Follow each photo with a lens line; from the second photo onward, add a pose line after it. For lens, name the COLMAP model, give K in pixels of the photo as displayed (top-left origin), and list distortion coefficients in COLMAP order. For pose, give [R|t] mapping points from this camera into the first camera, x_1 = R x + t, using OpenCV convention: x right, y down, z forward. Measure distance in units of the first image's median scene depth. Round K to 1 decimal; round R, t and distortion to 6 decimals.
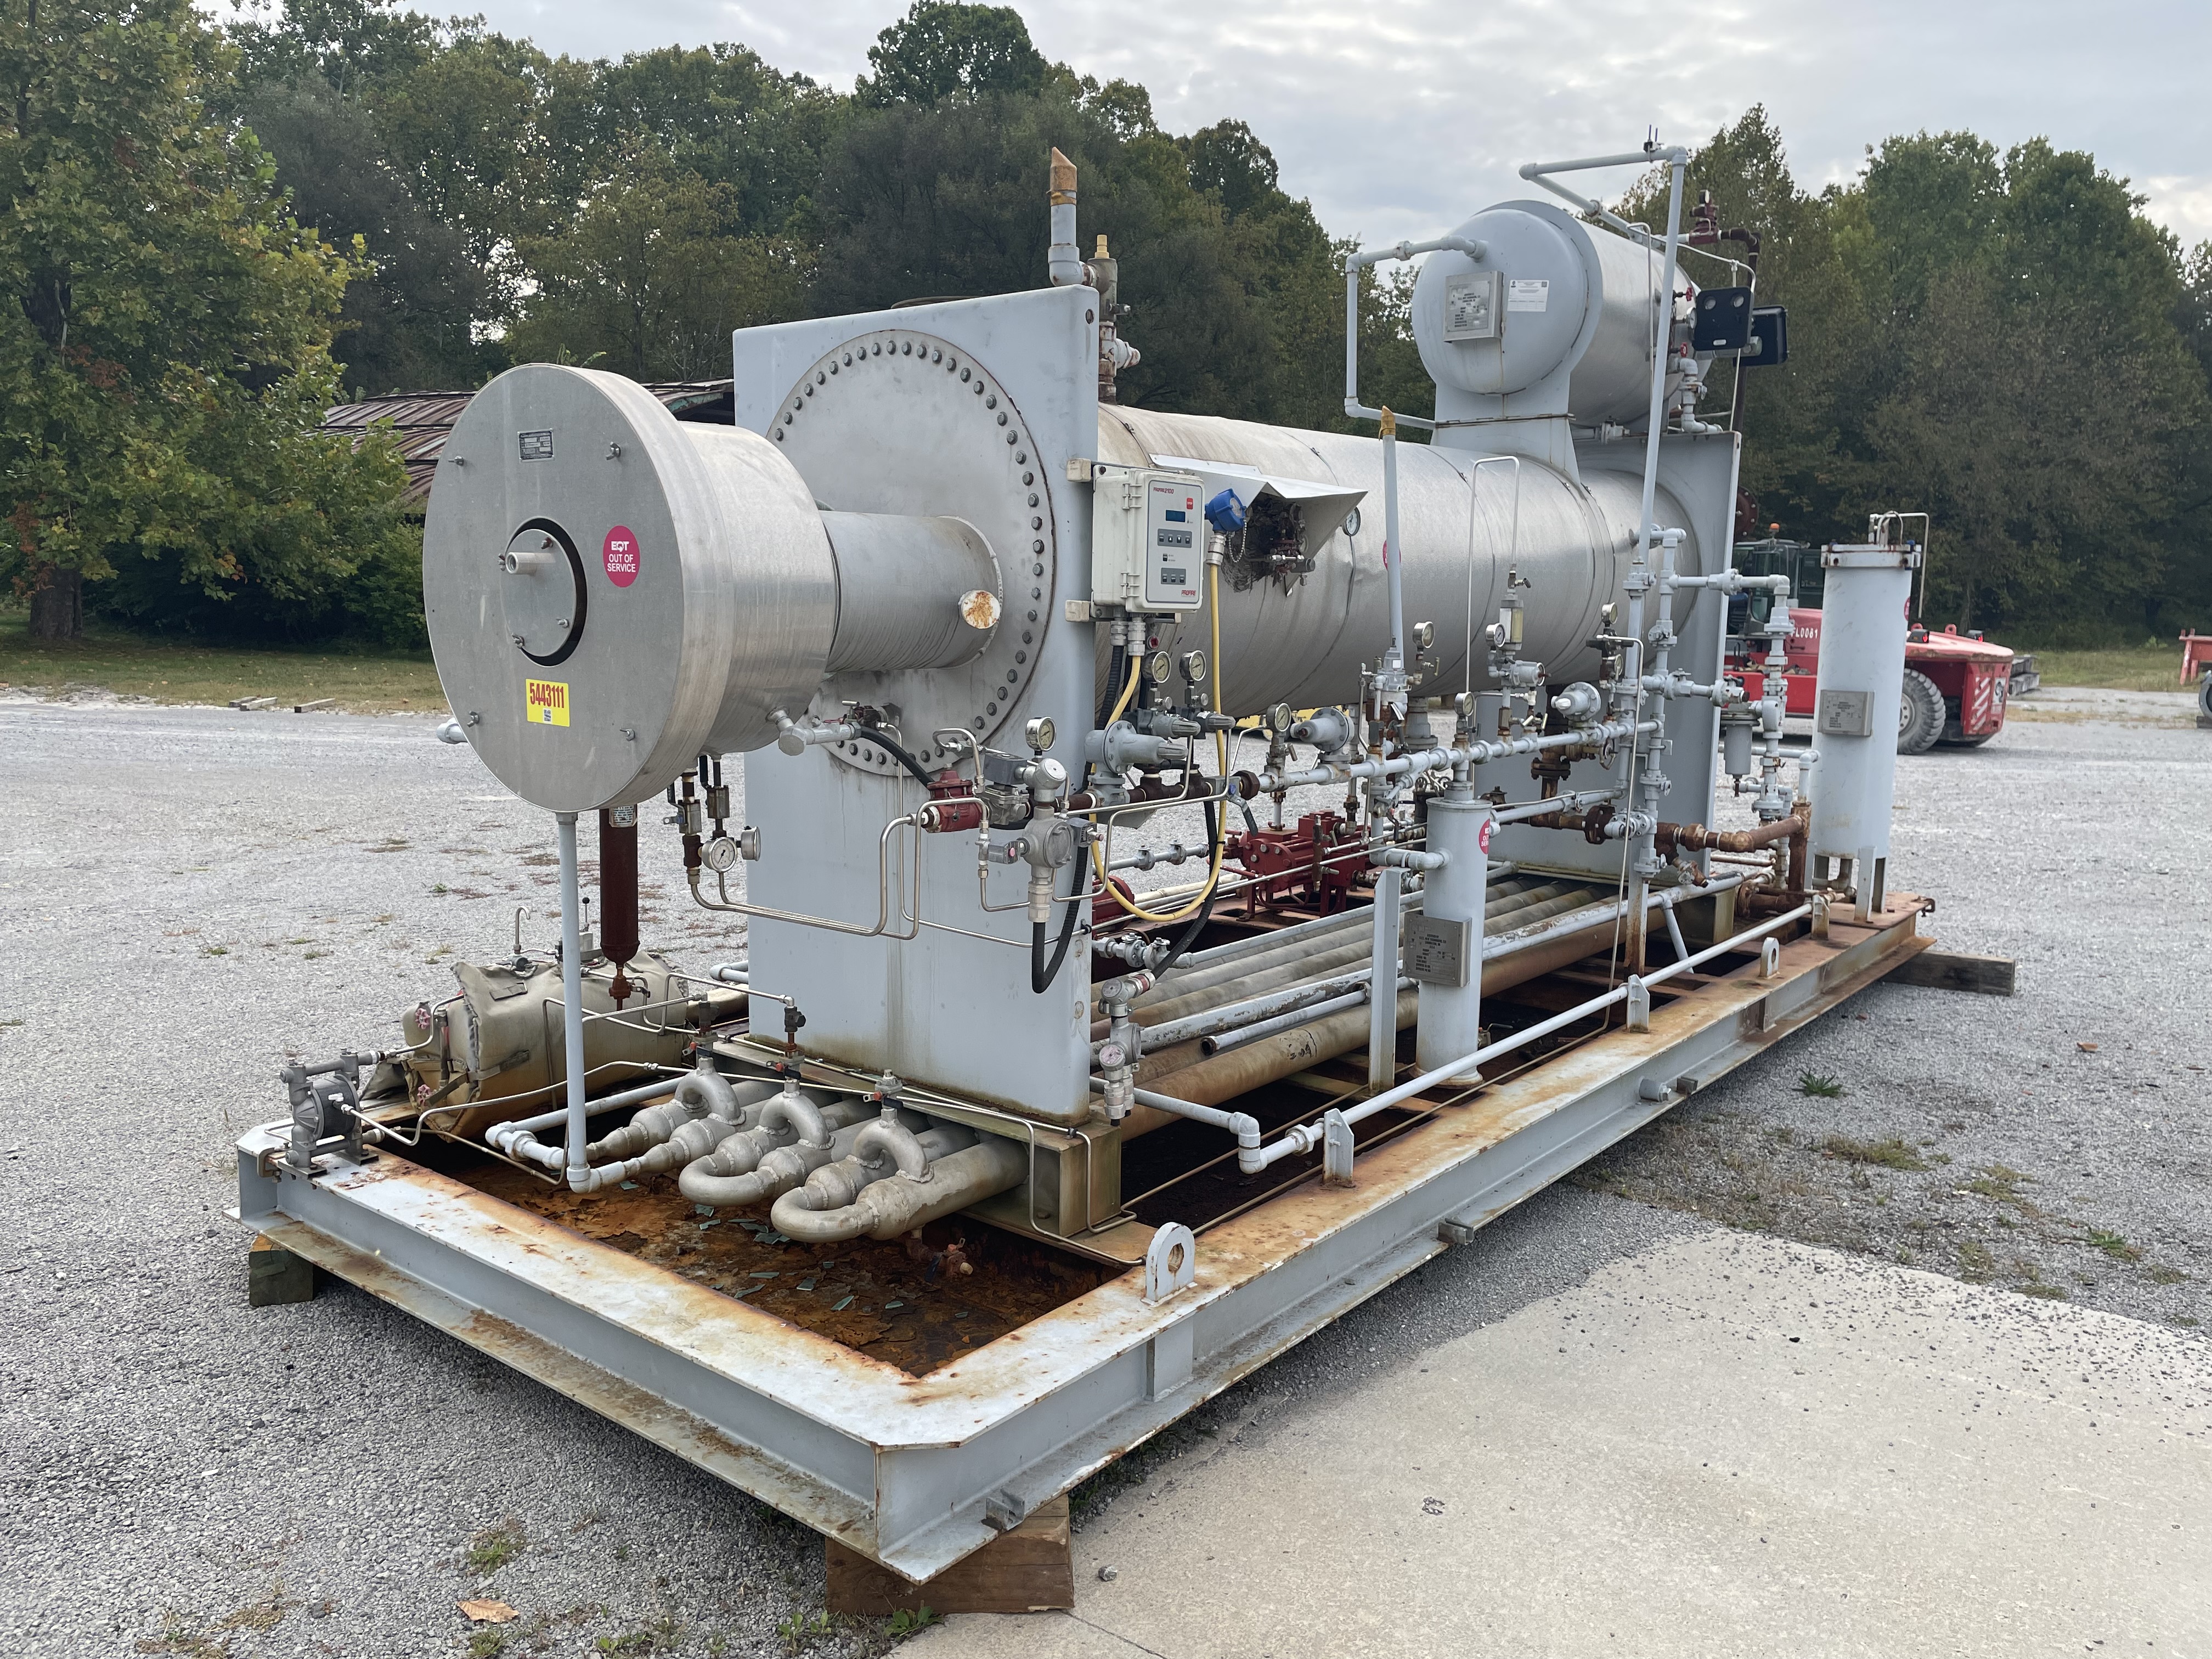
lens RADIAL K [[1667.1, 0, 1099.0], [0, 1667.1, 836.0], [0, 0, 1]] dist [0.086494, -0.108875]
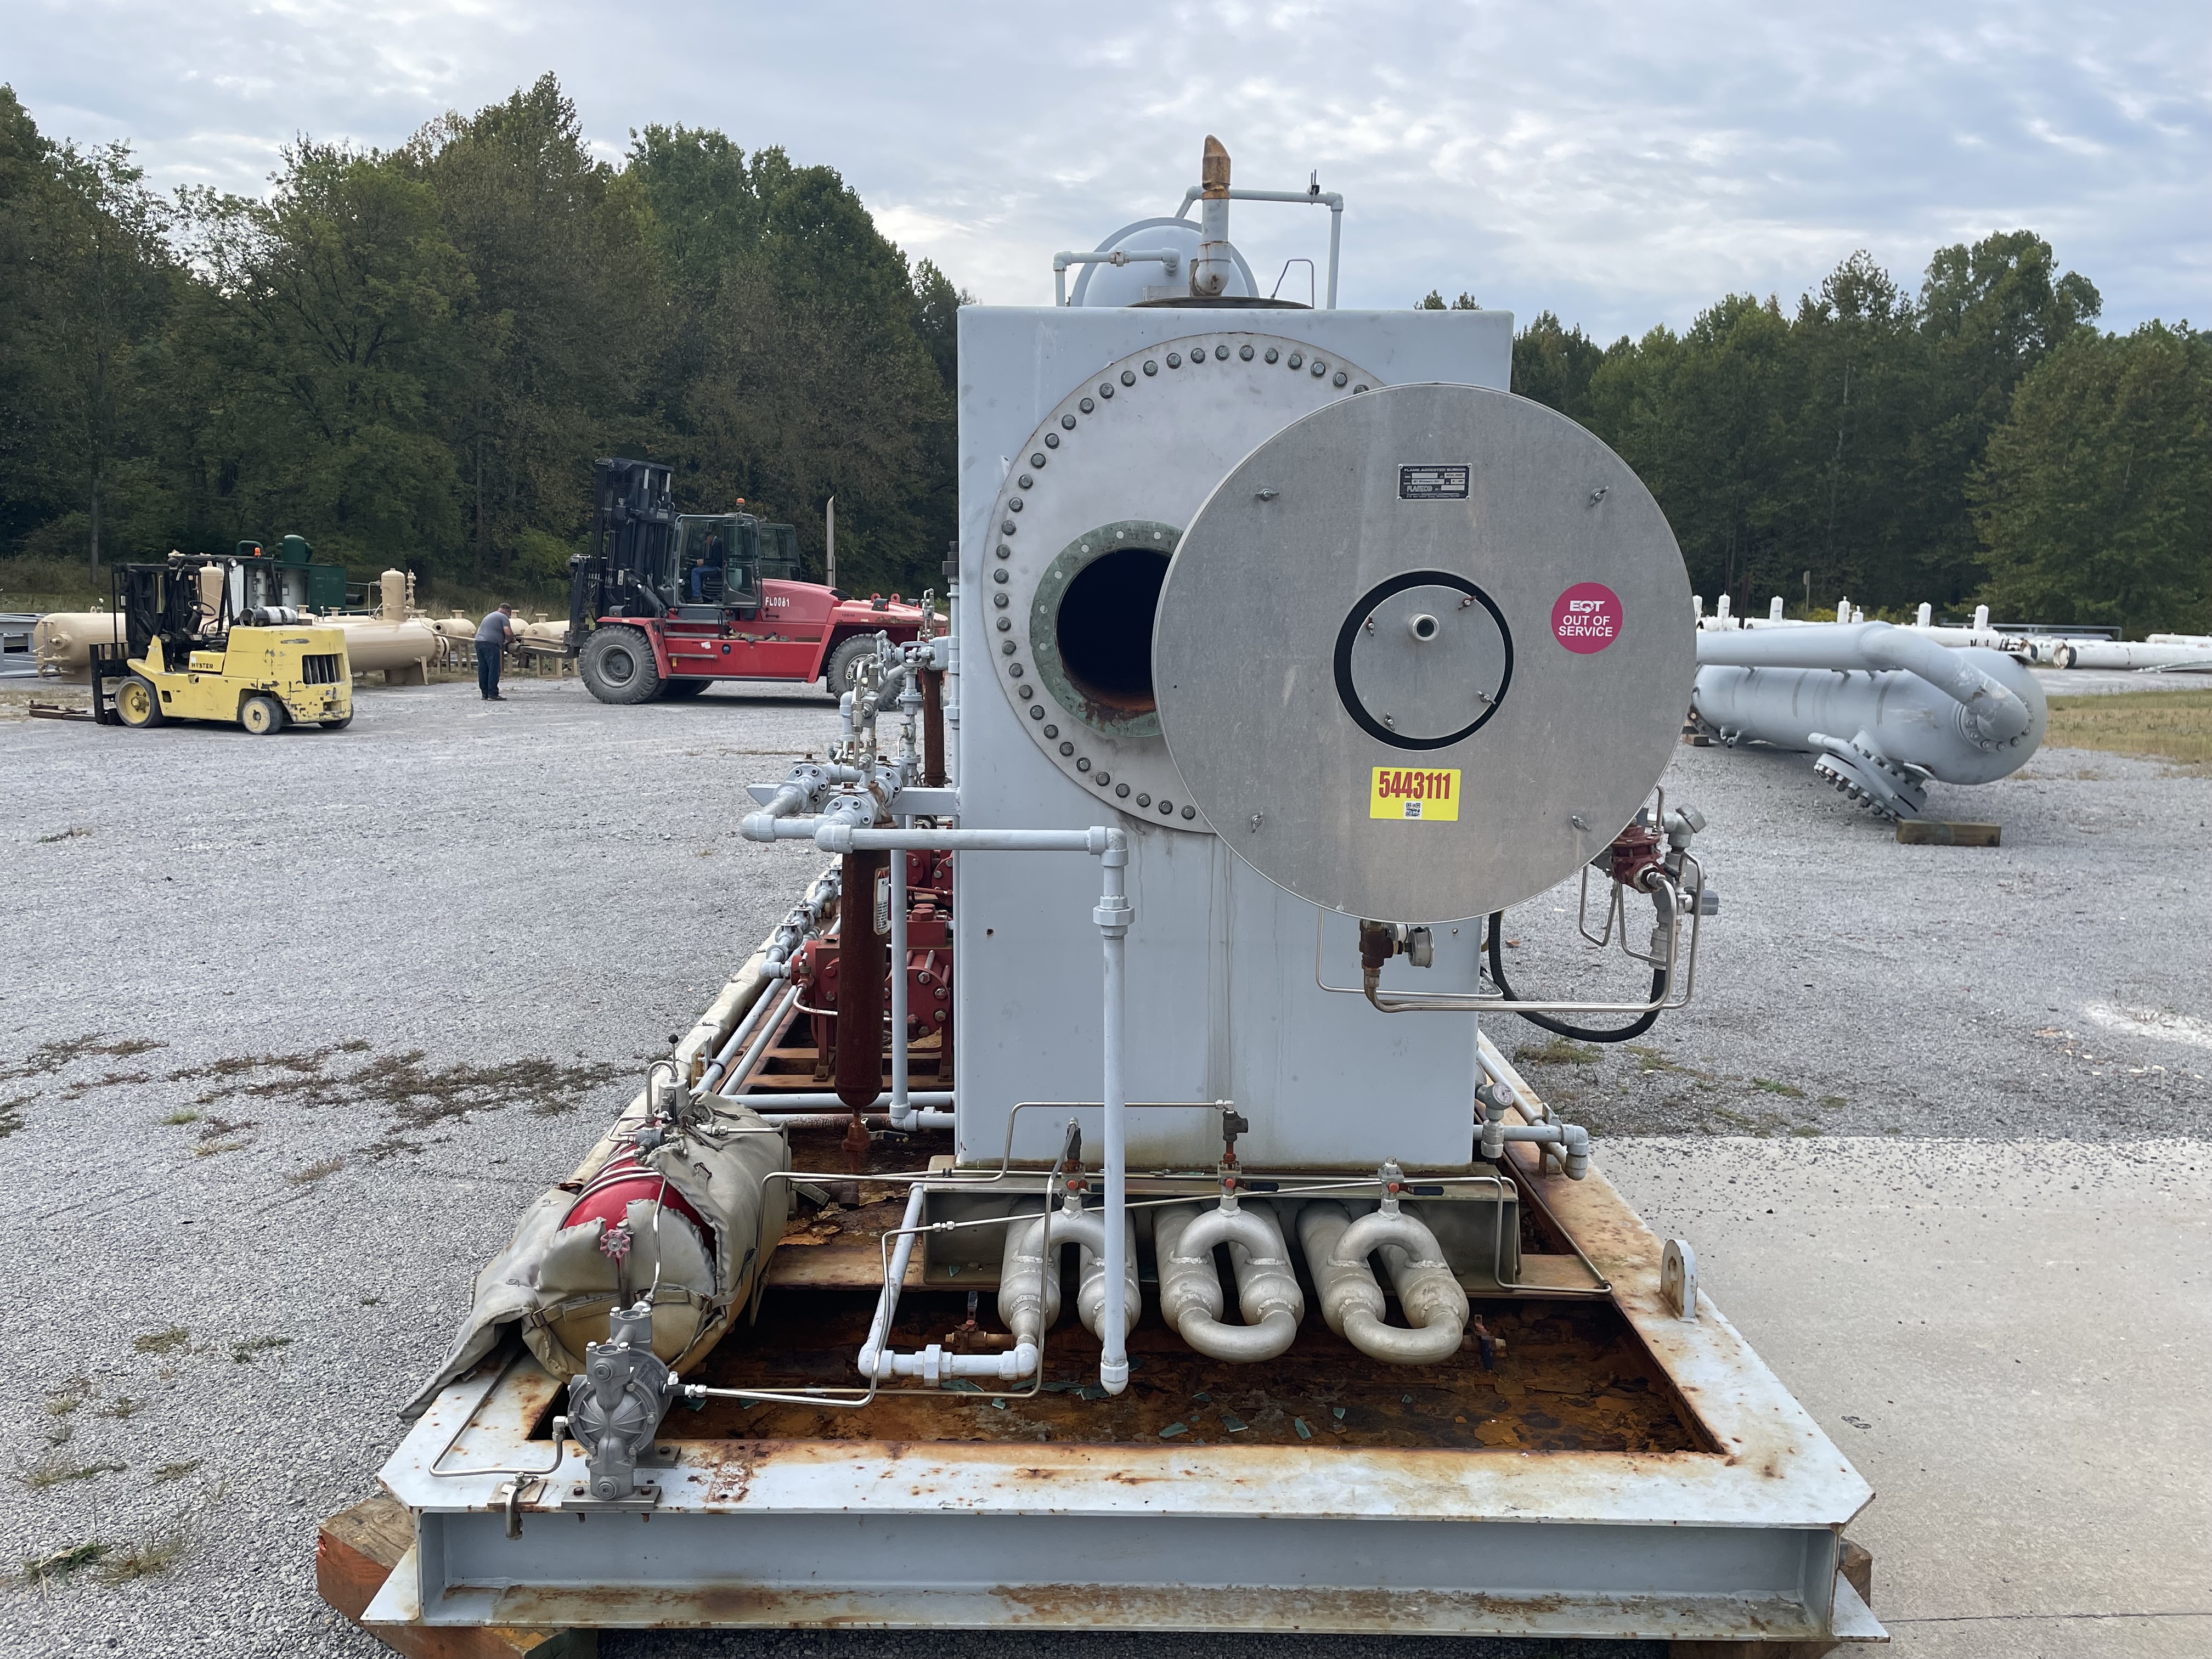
lens RADIAL K [[1667.1, 0, 1090.0], [0, 1667.1, 830.0], [0, 0, 1]] dist [0.086494, -0.108875]
pose [[0.774167, -0.102890, 0.624563, -0.610453], [0.090847, 0.994546, 0.051232, -0.074903], [-0.626428, 0.017078, 0.779292, 0.293961]]
